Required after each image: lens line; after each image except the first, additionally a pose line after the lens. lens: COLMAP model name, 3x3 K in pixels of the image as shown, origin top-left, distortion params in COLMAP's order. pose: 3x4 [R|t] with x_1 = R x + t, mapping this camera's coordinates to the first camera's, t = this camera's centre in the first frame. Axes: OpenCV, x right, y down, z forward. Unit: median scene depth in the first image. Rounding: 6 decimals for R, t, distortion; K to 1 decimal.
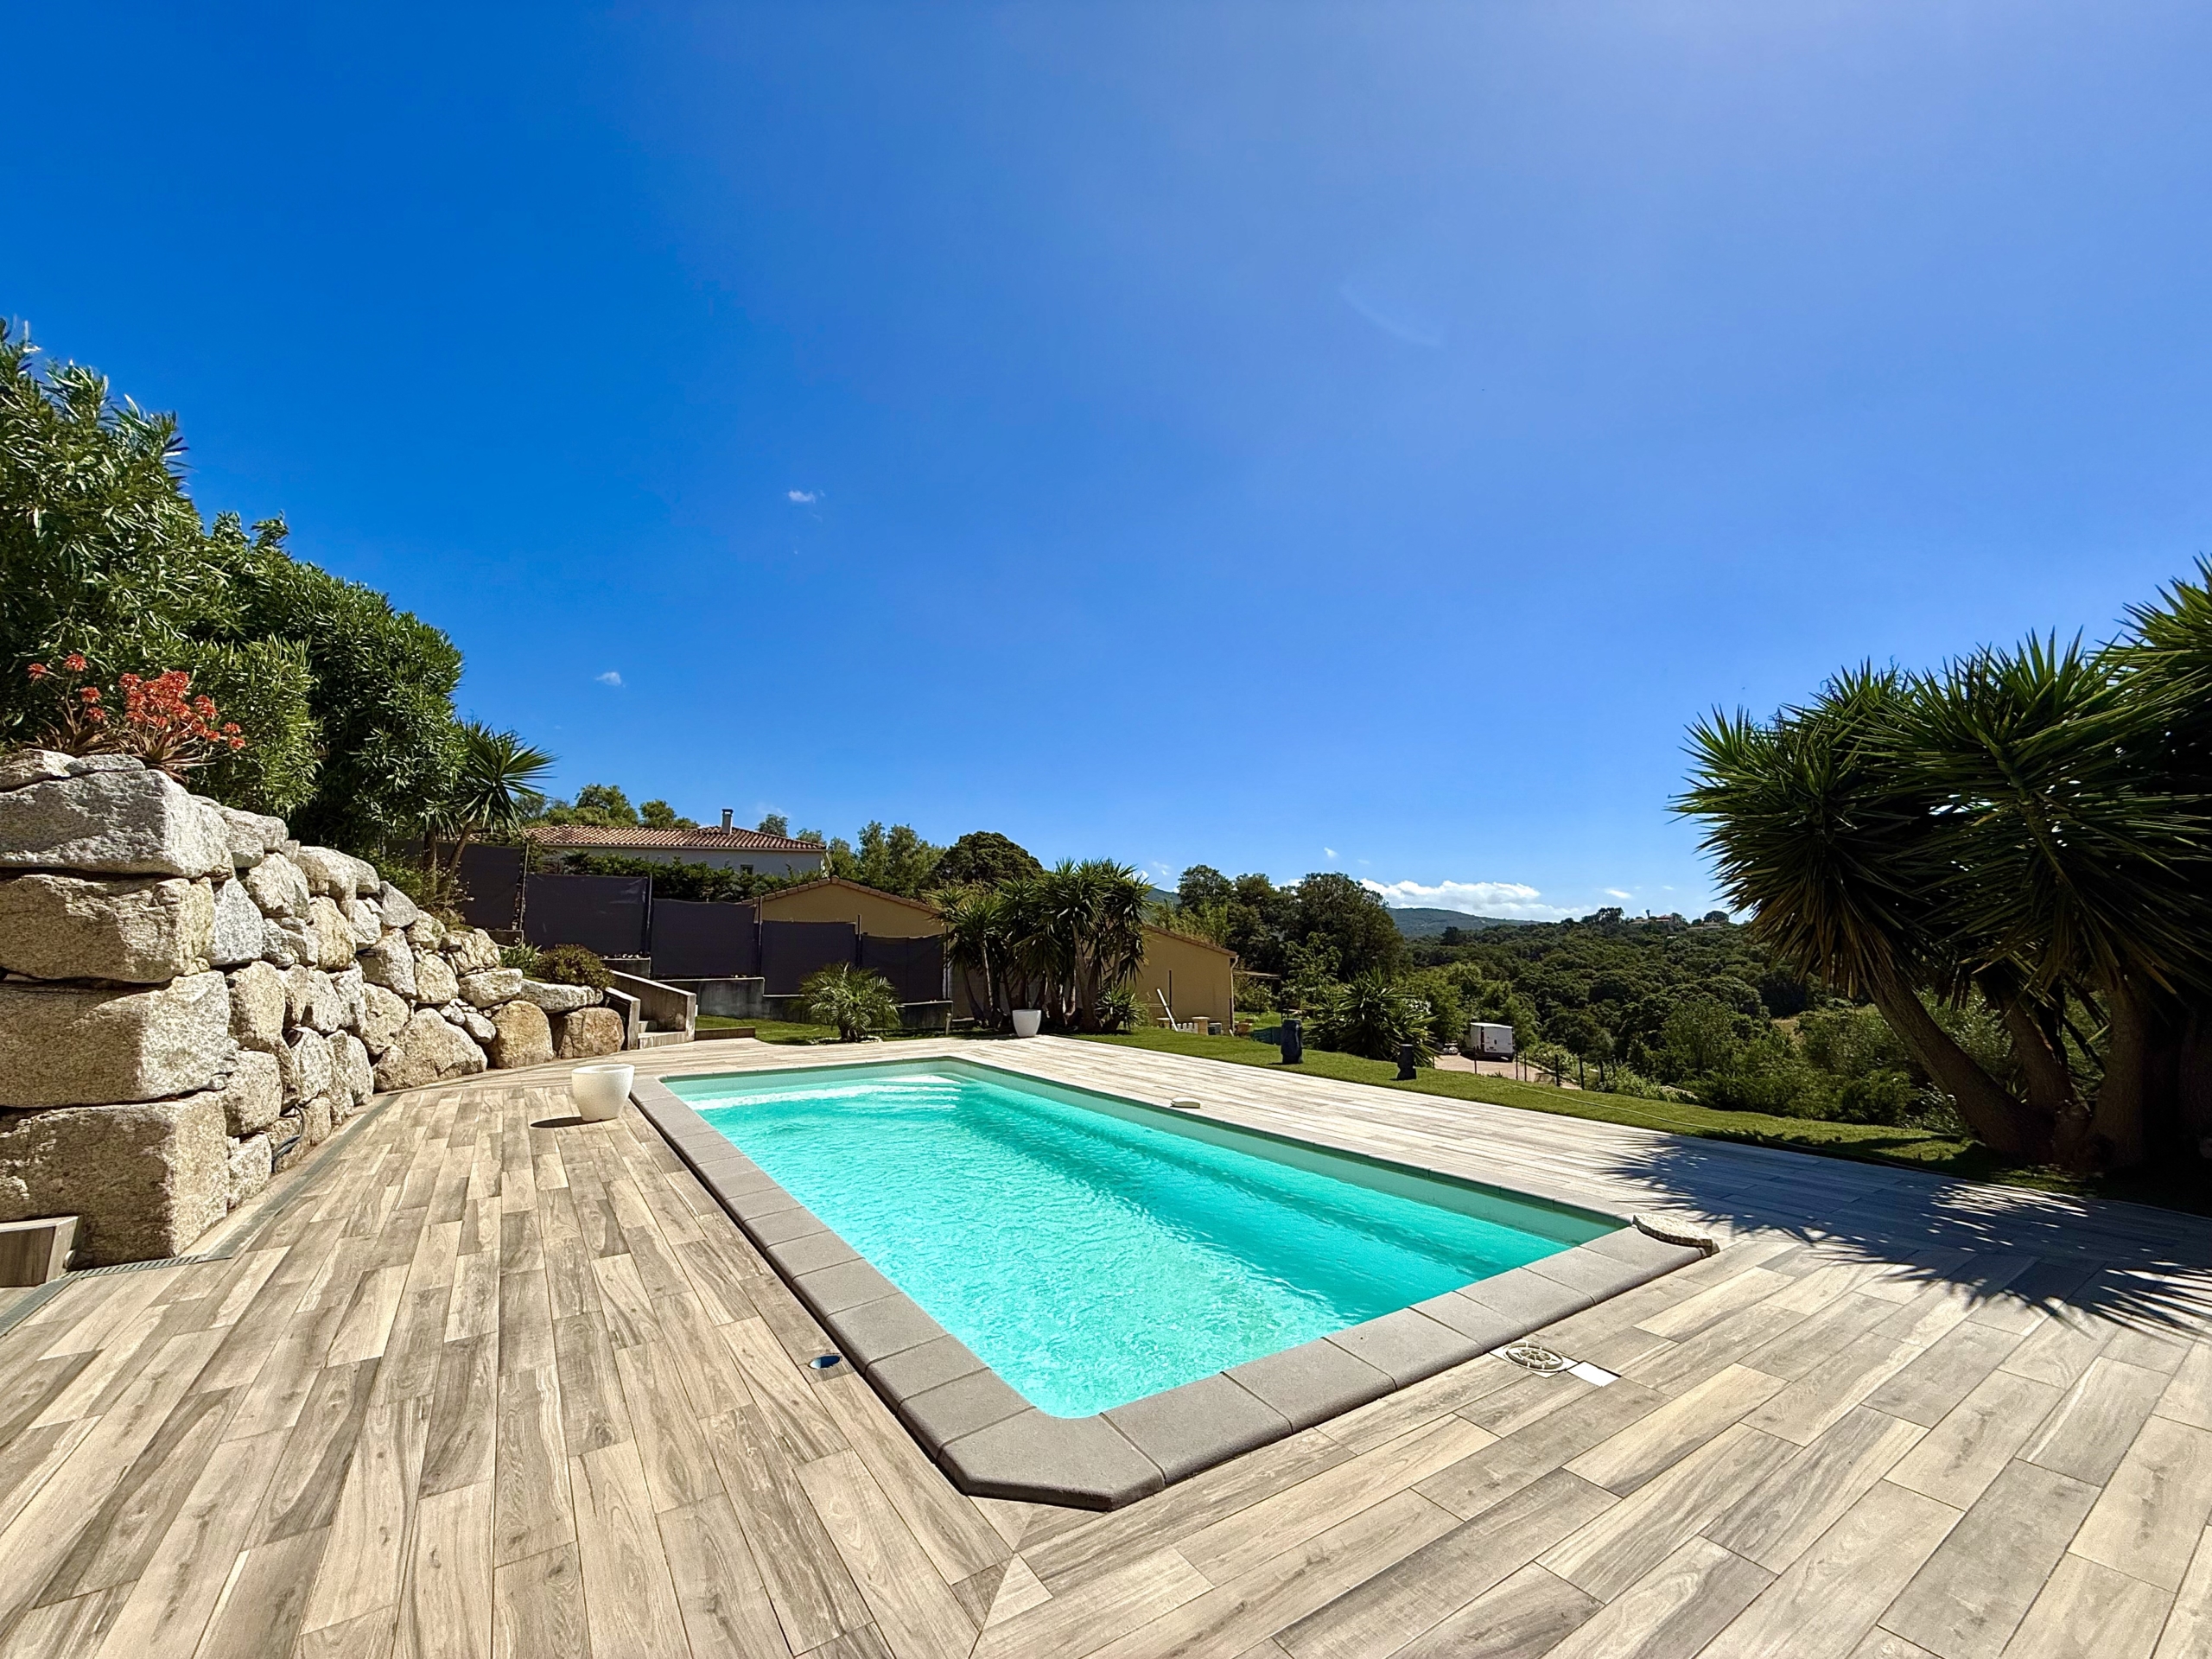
lens RADIAL K [[886.3, 0, 1114.9], [0, 886.3, 825.4], [0, 0, 1]] dist [-0.004195, 0.001027]
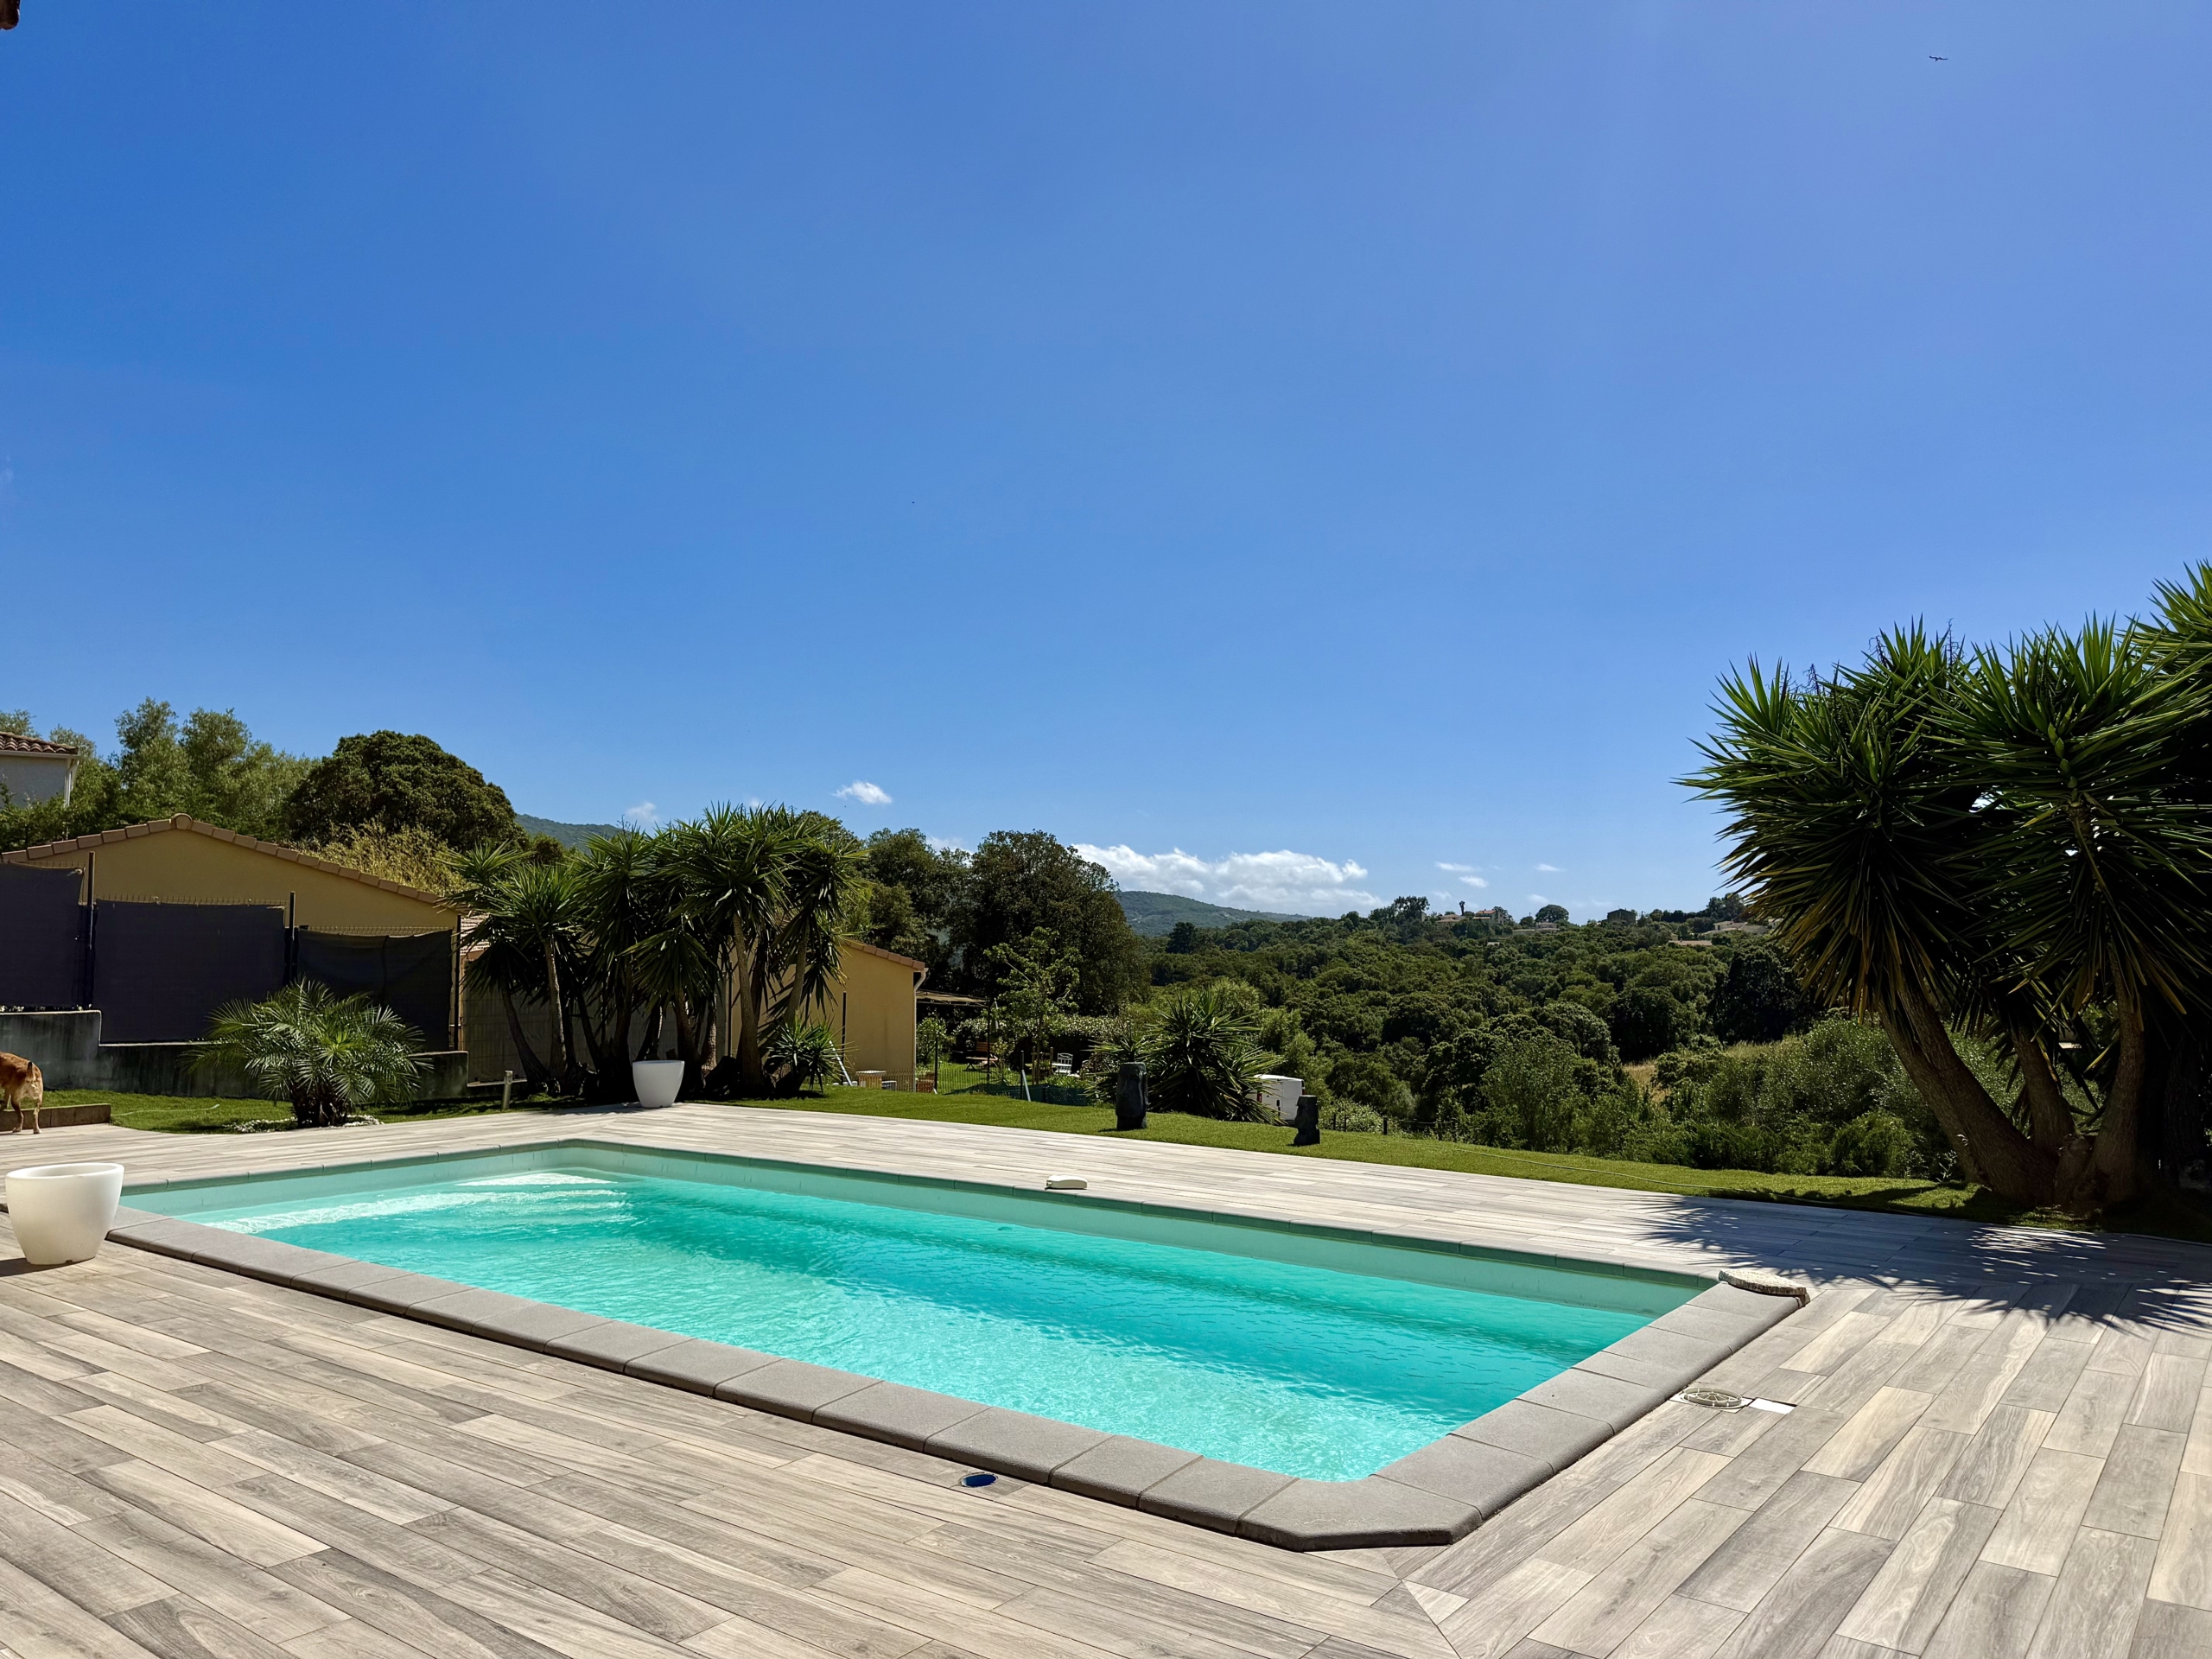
lens RADIAL K [[1557.9, 0, 1151.6], [0, 1557.9, 813.5], [0, 0, 1]] dist [0.021985, -0.024044]
pose [[0.942697, 0.035630, 0.331743, -0.337009], [-0.050989, 0.997987, 0.037707, -0.024892], [-0.329732, -0.052462, 0.942616, -0.170390]]
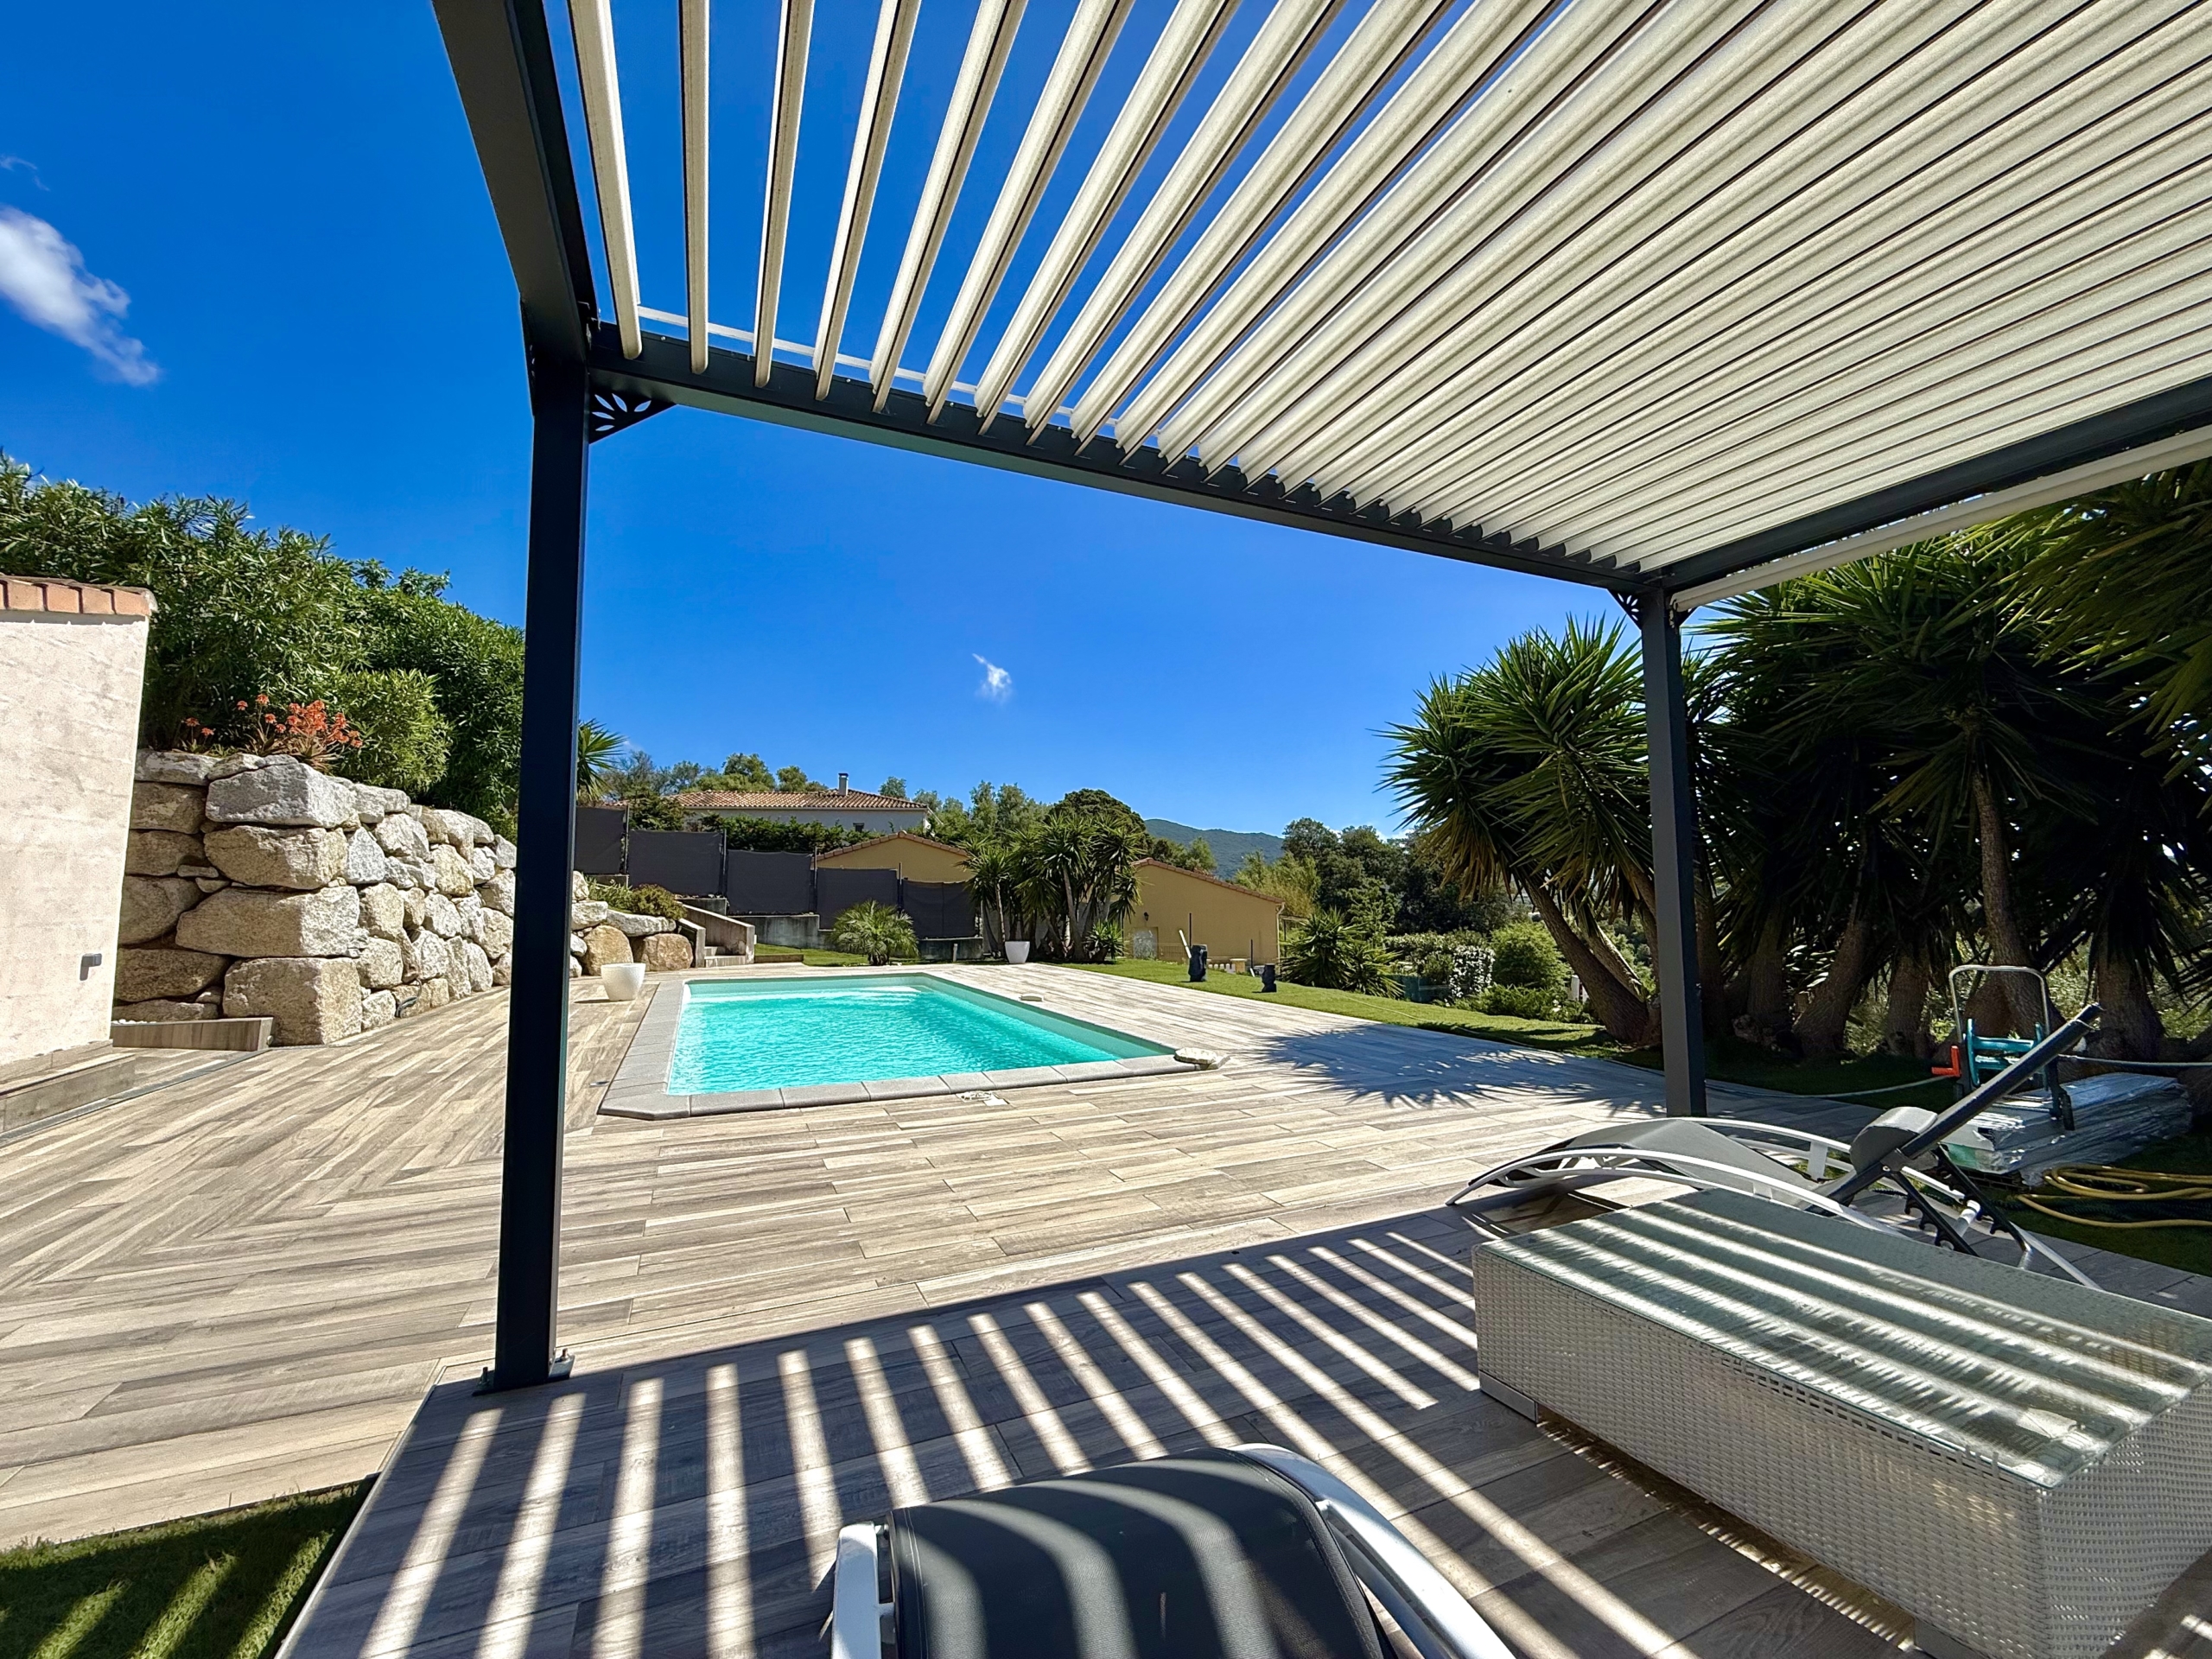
lens RADIAL K [[886.3, 0, 1113.4], [0, 886.3, 821.7], [0, 0, 1]] dist [-0.004195, 0.001027]
pose [[0.987243, -0.013949, -0.158606, 0.515967], [0.021110, 0.998828, 0.043552, 0.005196], [0.157813, -0.046345, 0.986381, -0.308679]]
